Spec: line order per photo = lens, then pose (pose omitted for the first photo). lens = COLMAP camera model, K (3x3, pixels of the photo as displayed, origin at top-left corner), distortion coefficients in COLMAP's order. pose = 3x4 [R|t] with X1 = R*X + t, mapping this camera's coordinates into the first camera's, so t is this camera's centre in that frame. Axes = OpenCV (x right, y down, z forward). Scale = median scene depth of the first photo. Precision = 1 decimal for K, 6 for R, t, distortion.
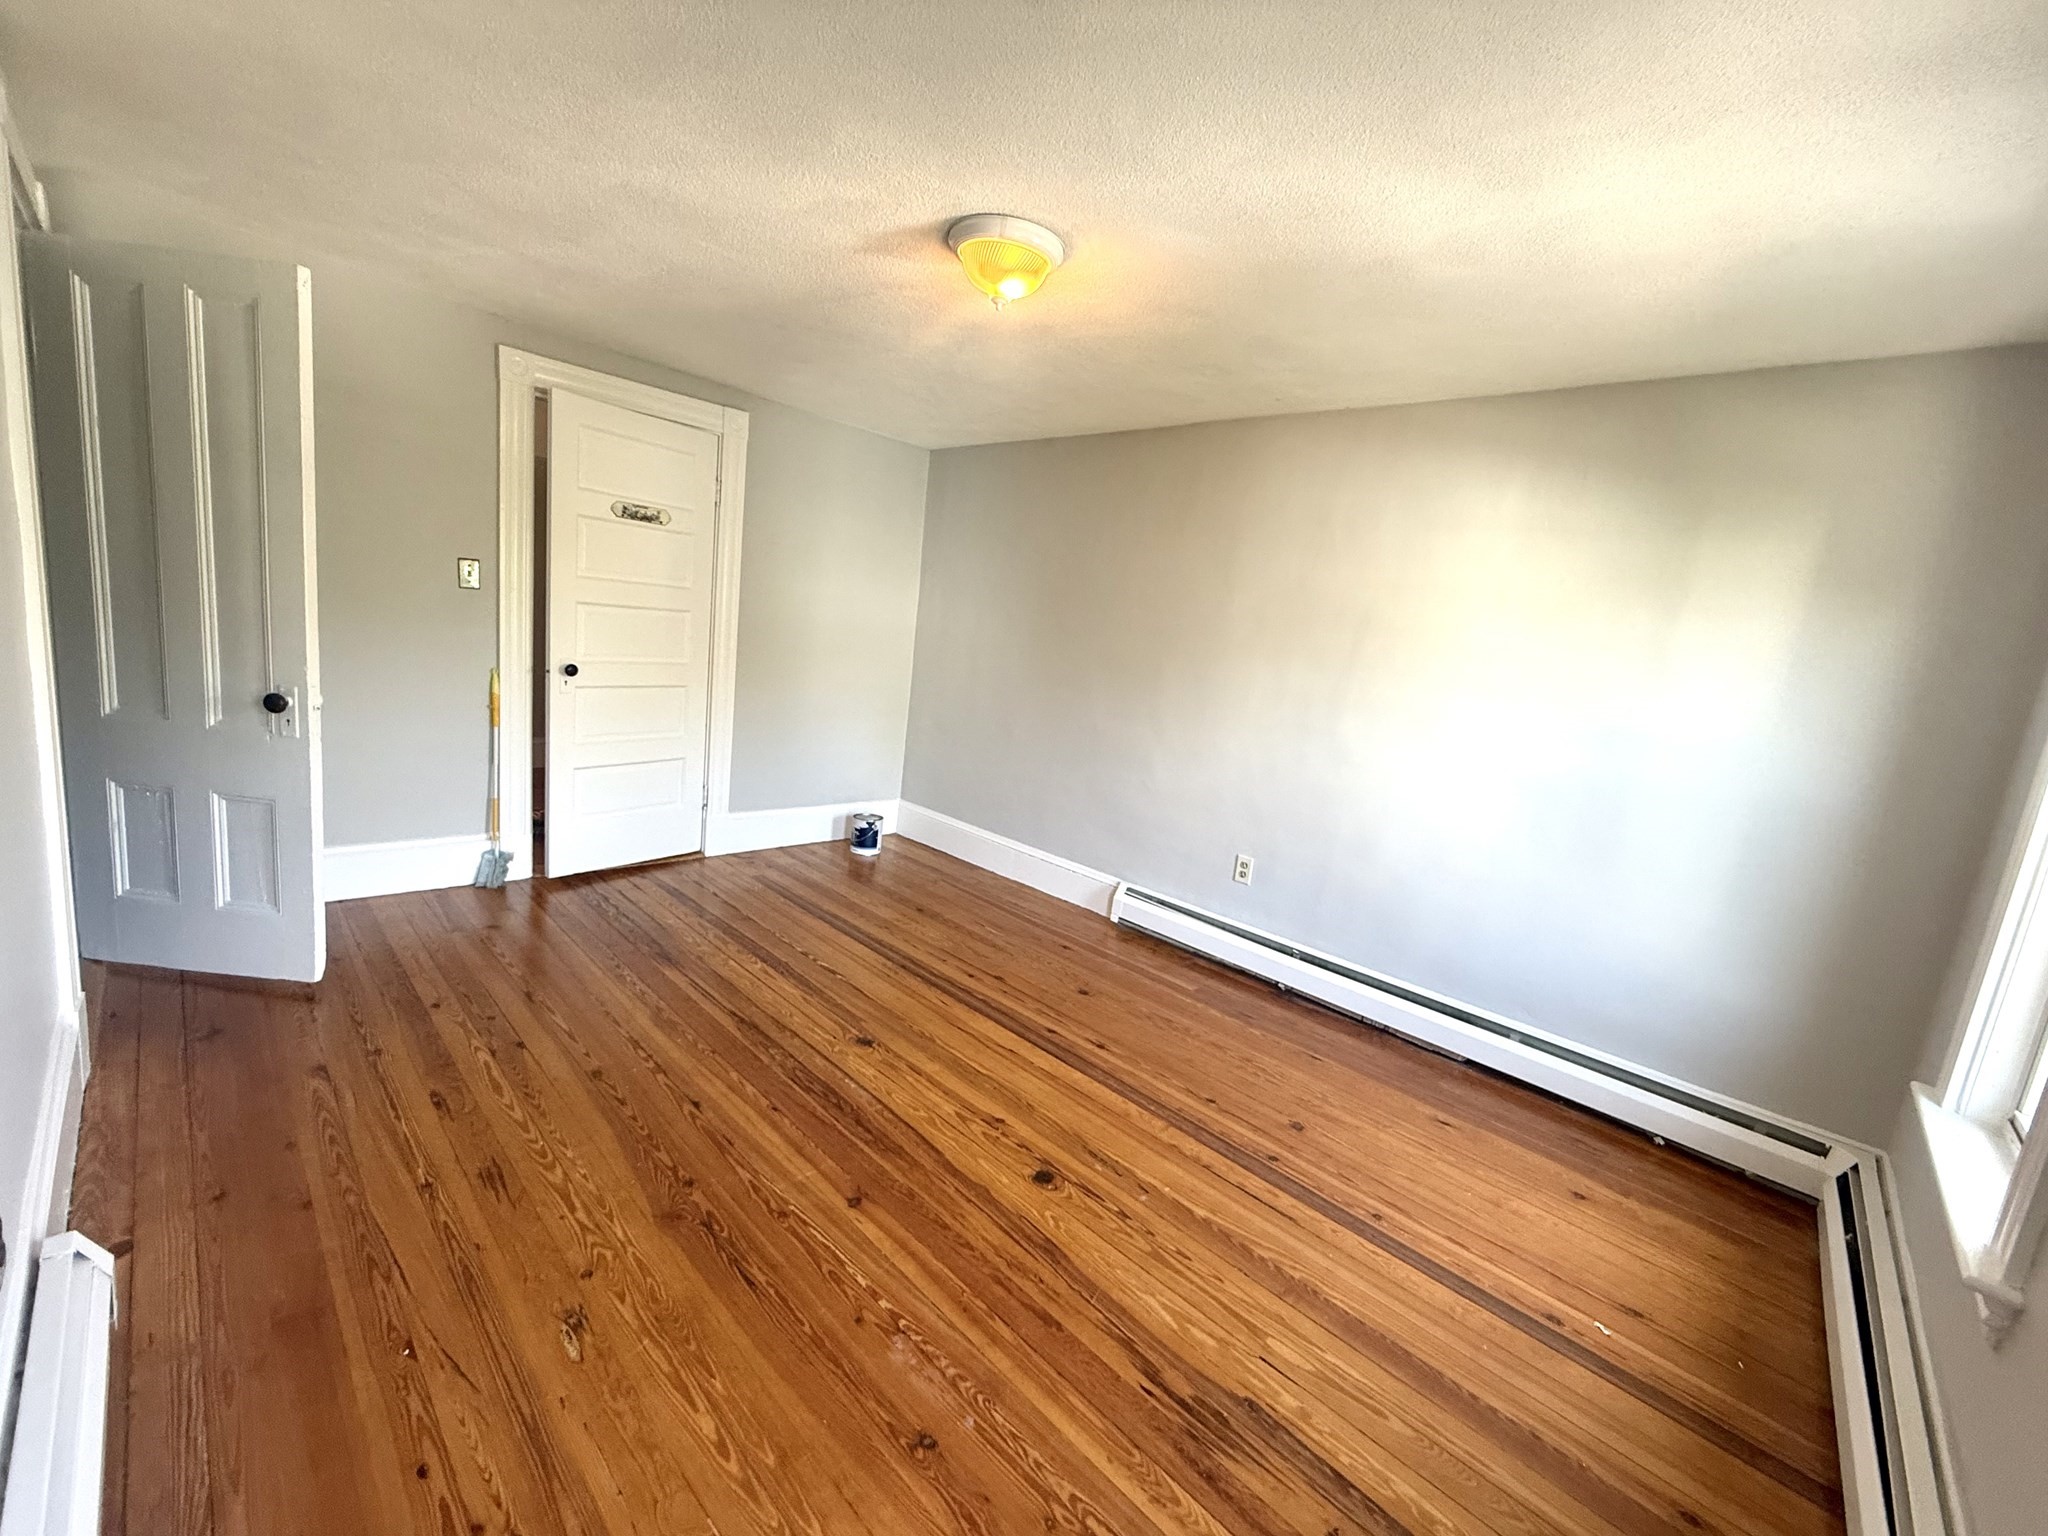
lens RADIAL K [[819.4, 0, 1020.3], [0, 819.4, 764.0], [0, 0, 1]] dist [-0.000698, 0.000299]
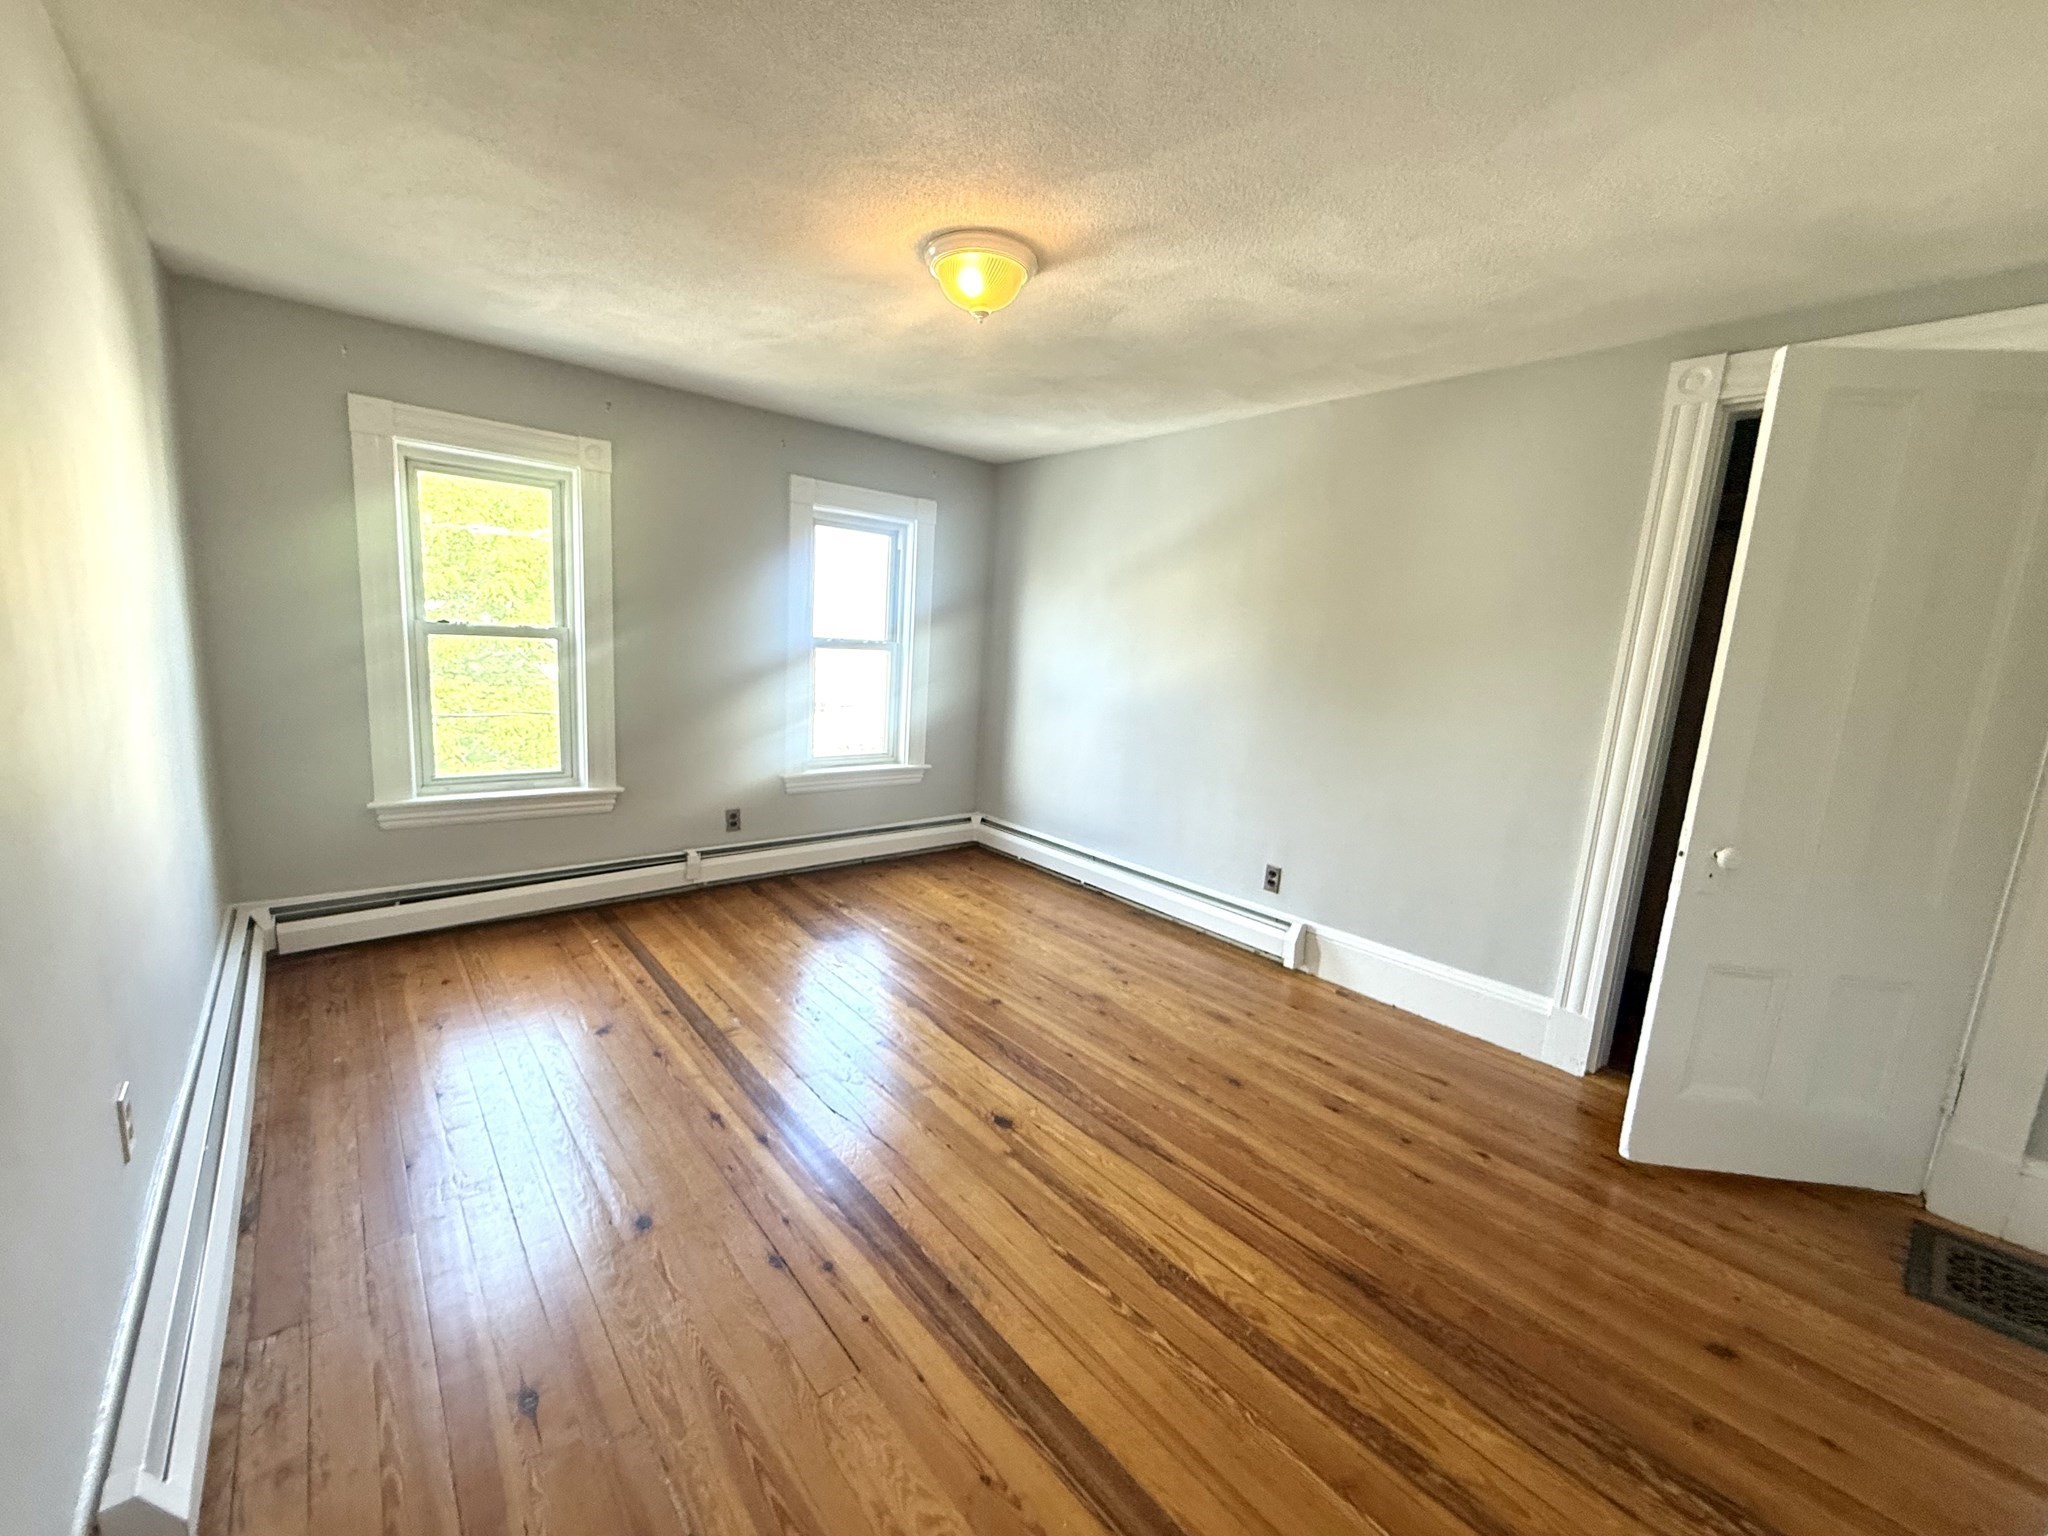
lens RADIAL K [[819.4, 0, 1020.3], [0, 819.4, 764.0], [0, 0, 1]] dist [-0.000698, 0.000299]
pose [[-0.980350, -0.184587, 0.069575, -0.209154], [-0.151494, 0.930399, 0.333778, -0.326272], [-0.126344, 0.316679, -0.940081, 1.796858]]
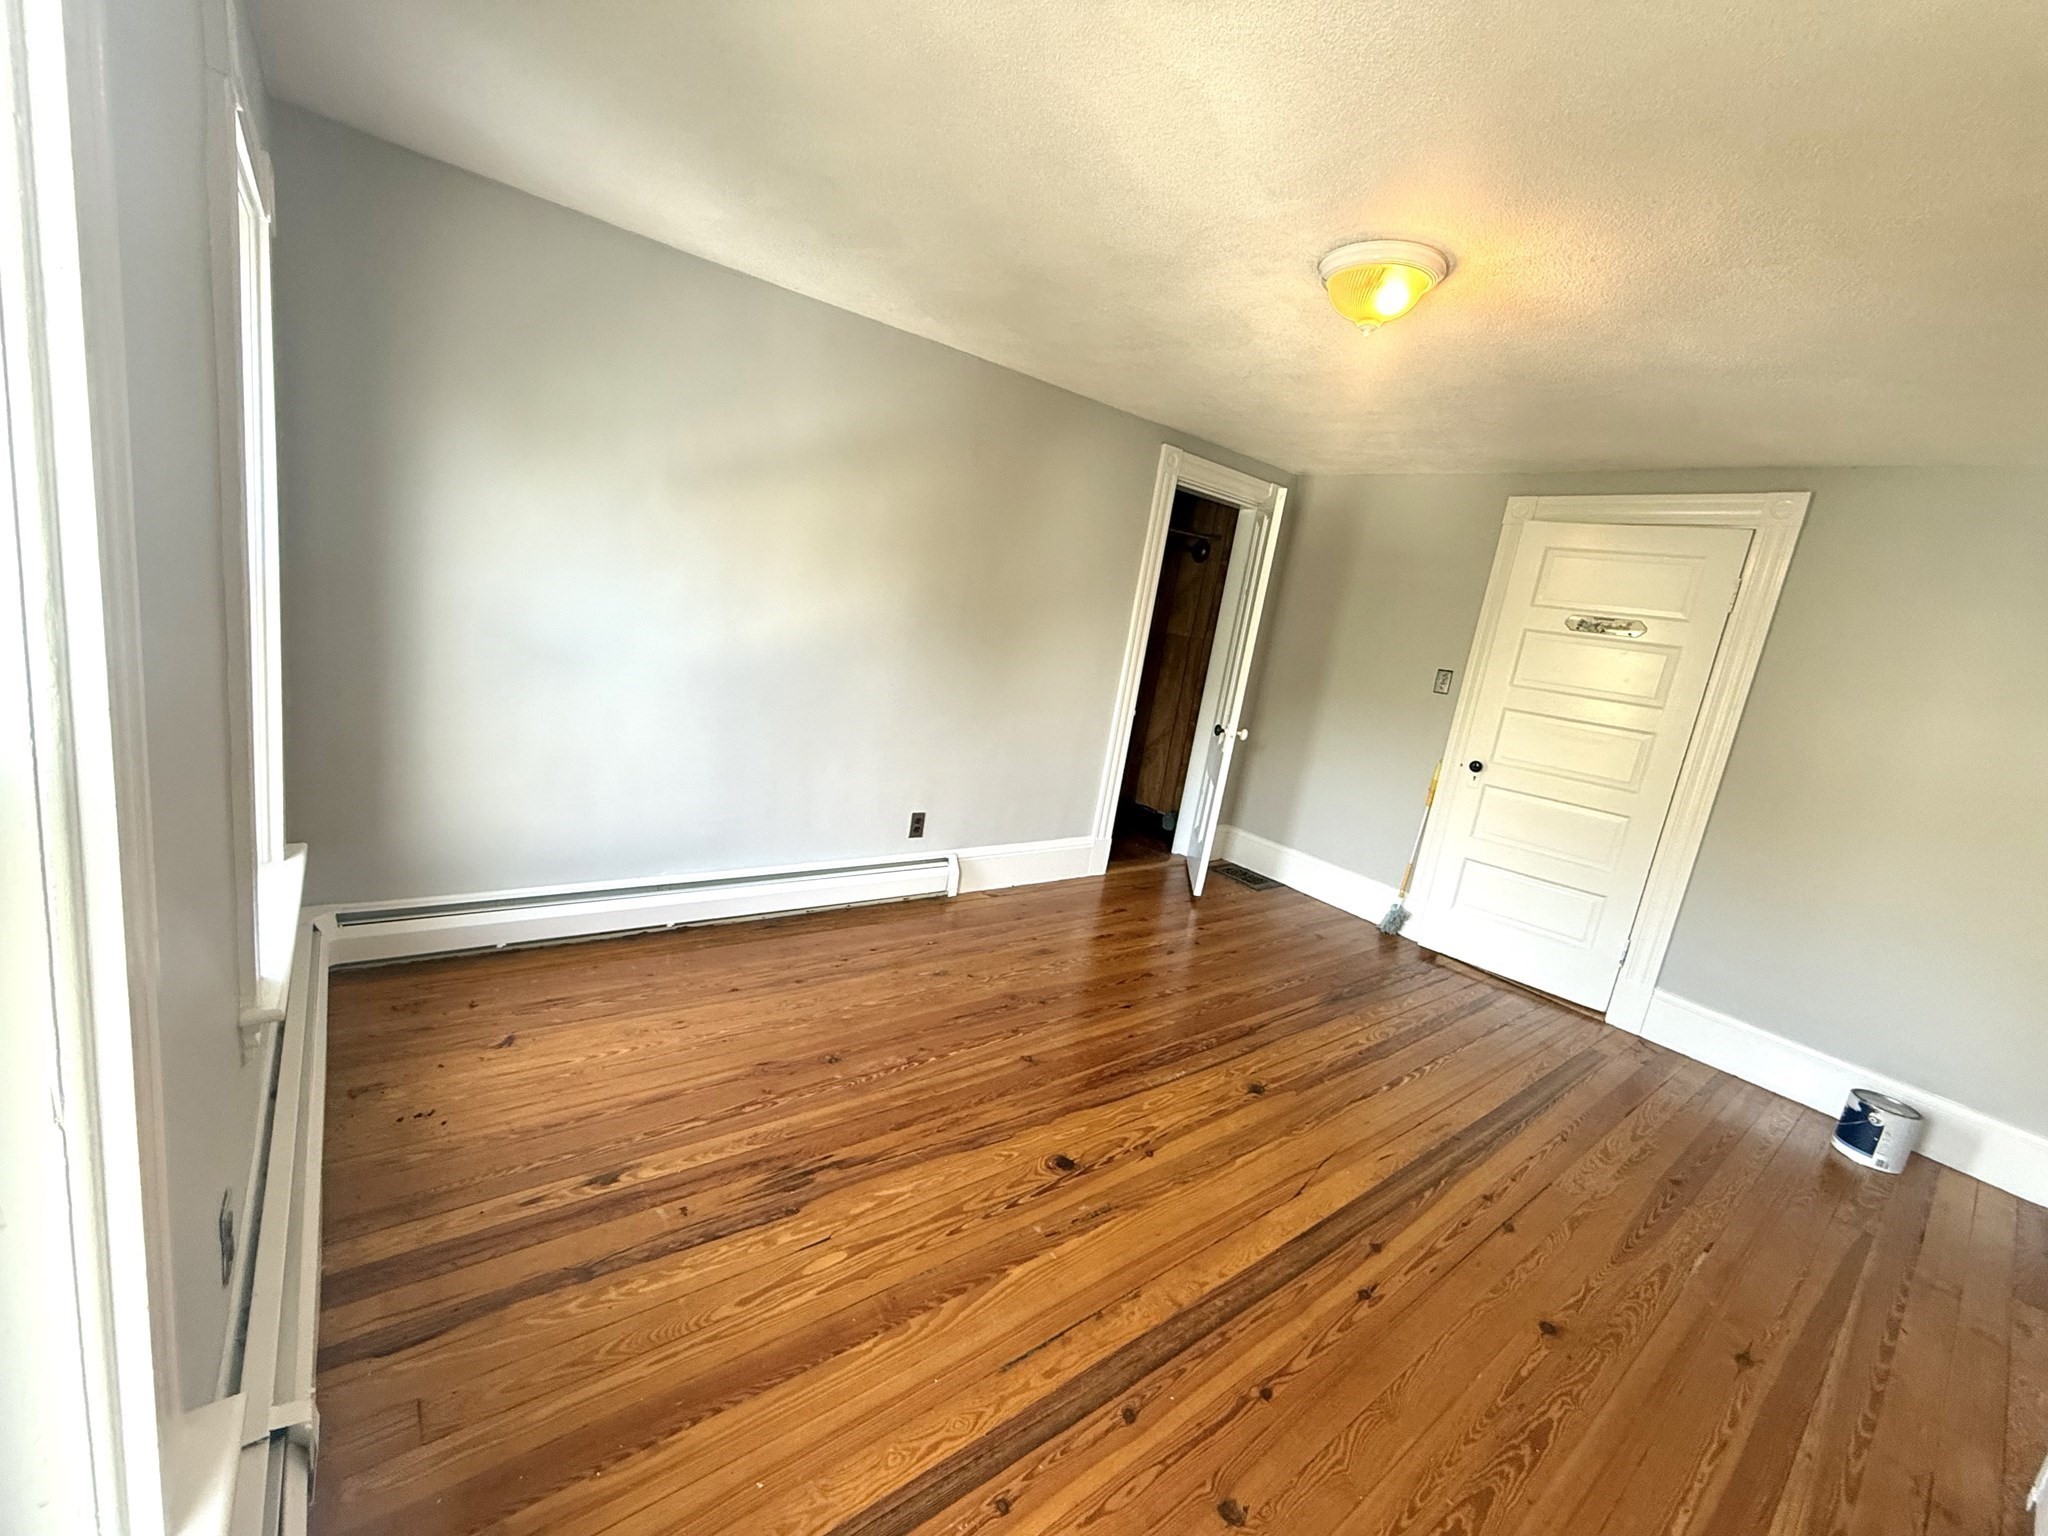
lens RADIAL K [[821.9, 0, 1024.2], [0, 821.9, 761.1], [0, 0, 1]] dist [0.001201, 0.000177]
pose [[-0.115295, 0.056311, -0.991734, 0.851519], [-0.325945, 0.940968, 0.091322, -0.034335], [0.938332, 0.333780, -0.090135, 0.735706]]
